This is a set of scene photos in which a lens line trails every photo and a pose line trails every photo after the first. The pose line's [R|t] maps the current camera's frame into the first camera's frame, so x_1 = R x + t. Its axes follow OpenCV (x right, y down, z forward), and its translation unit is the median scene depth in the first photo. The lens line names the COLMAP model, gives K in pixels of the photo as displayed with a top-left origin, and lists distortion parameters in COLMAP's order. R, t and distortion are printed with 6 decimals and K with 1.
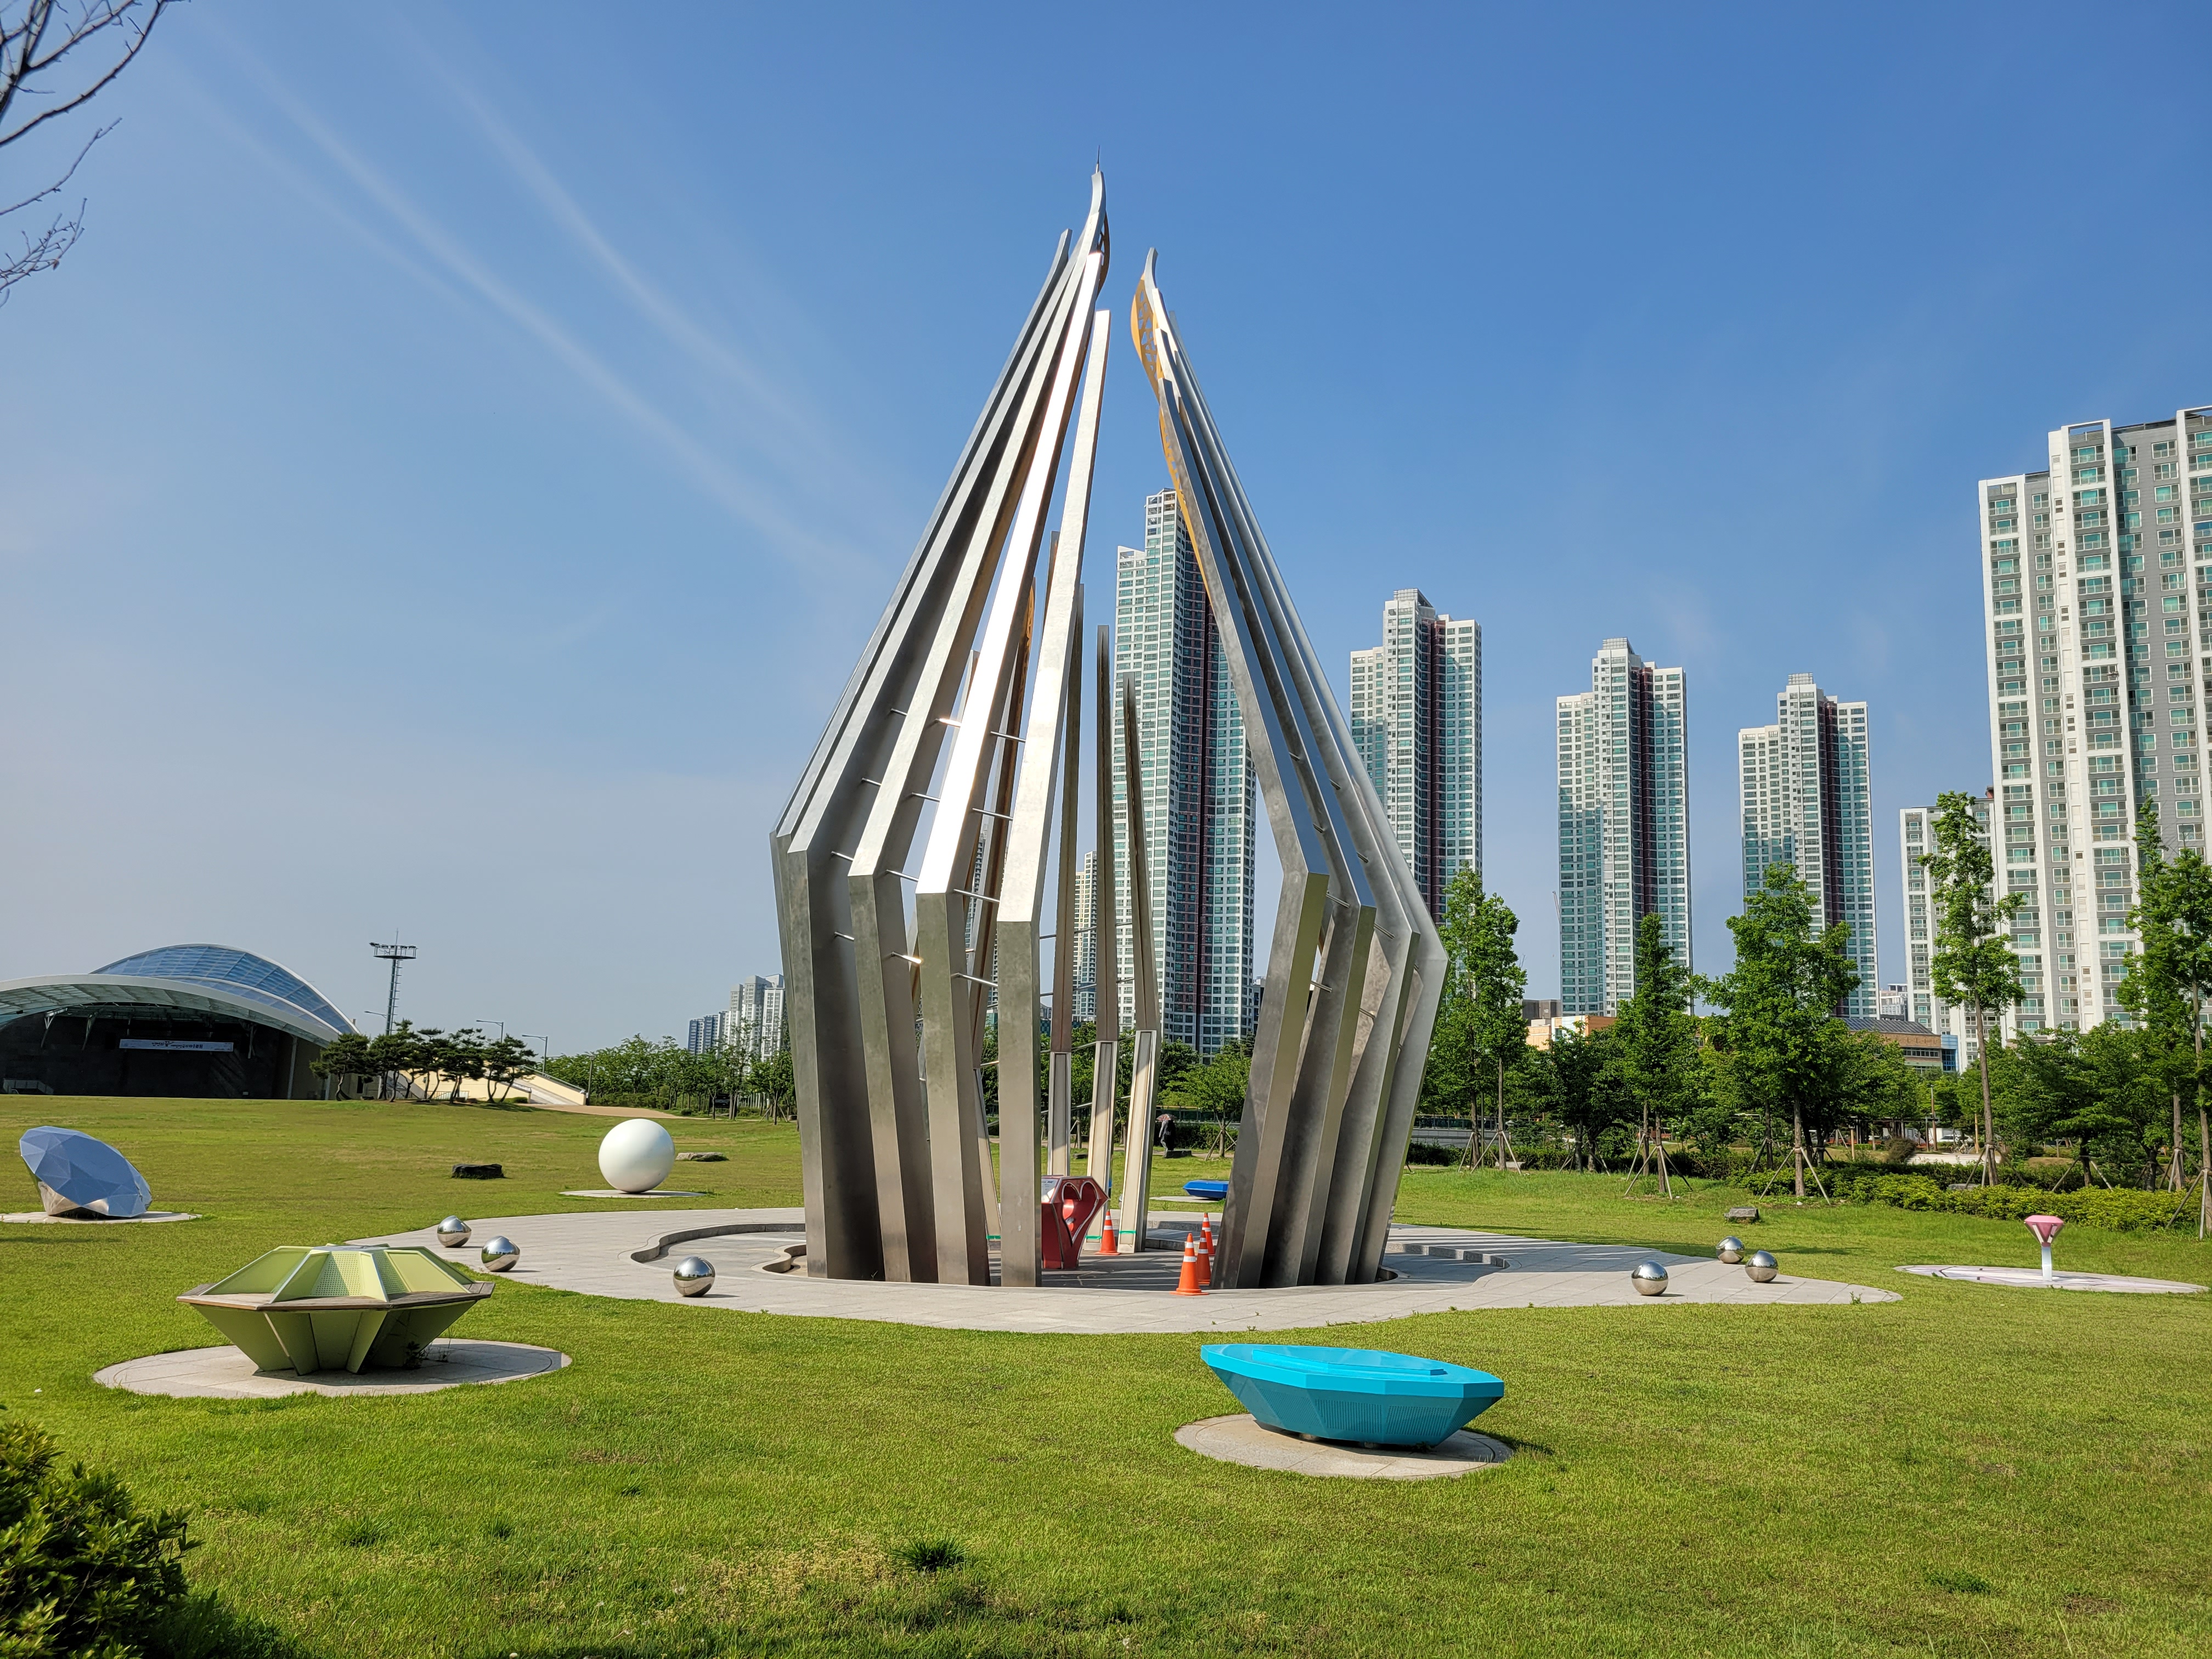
lens RADIAL K [[1665.4, 0, 1112.2], [0, 1665.4, 834.6], [0, 0, 1]] dist [0.054437, -0.037562]
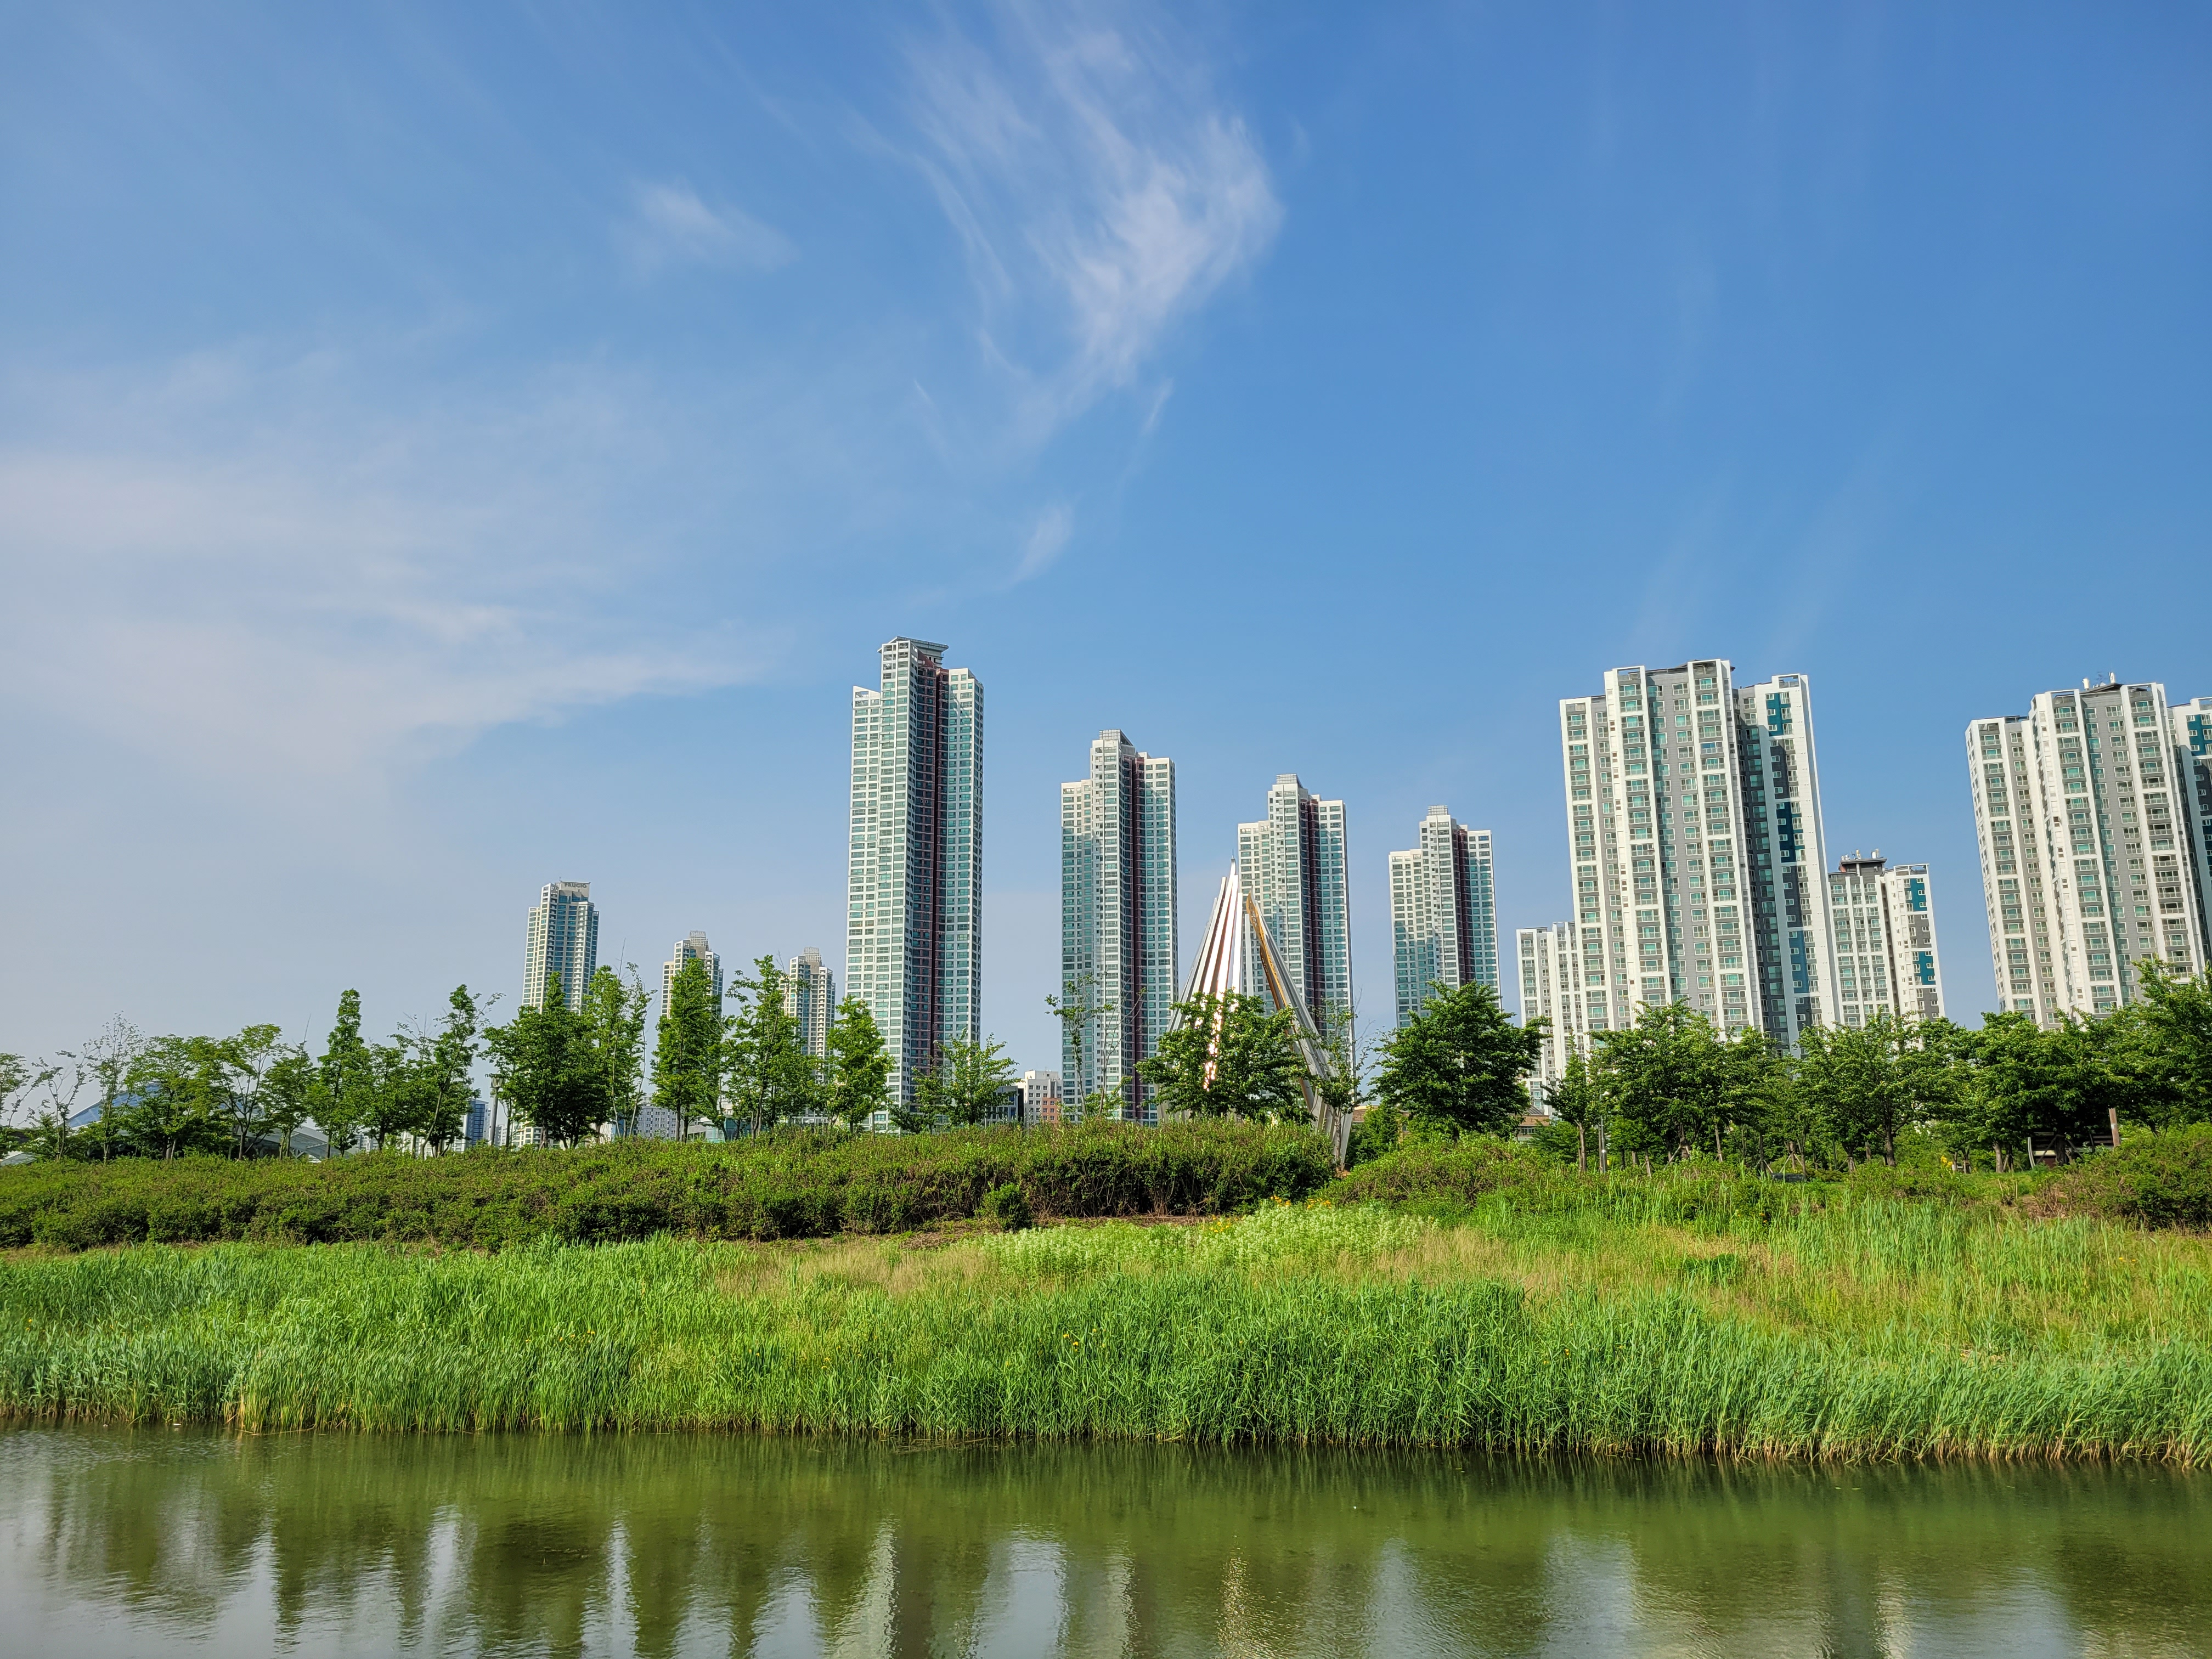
lens RADIAL K [[1665.4, 0, 1094.9], [0, 1665.4, 829.5], [0, 0, 1]] dist [0.054437, -0.037562]
pose [[0.982824, 0.005412, 0.184465, -0.044456], [0.005339, 0.998318, -0.057738, -0.014767], [-0.184467, 0.057731, 0.981142, -0.108393]]
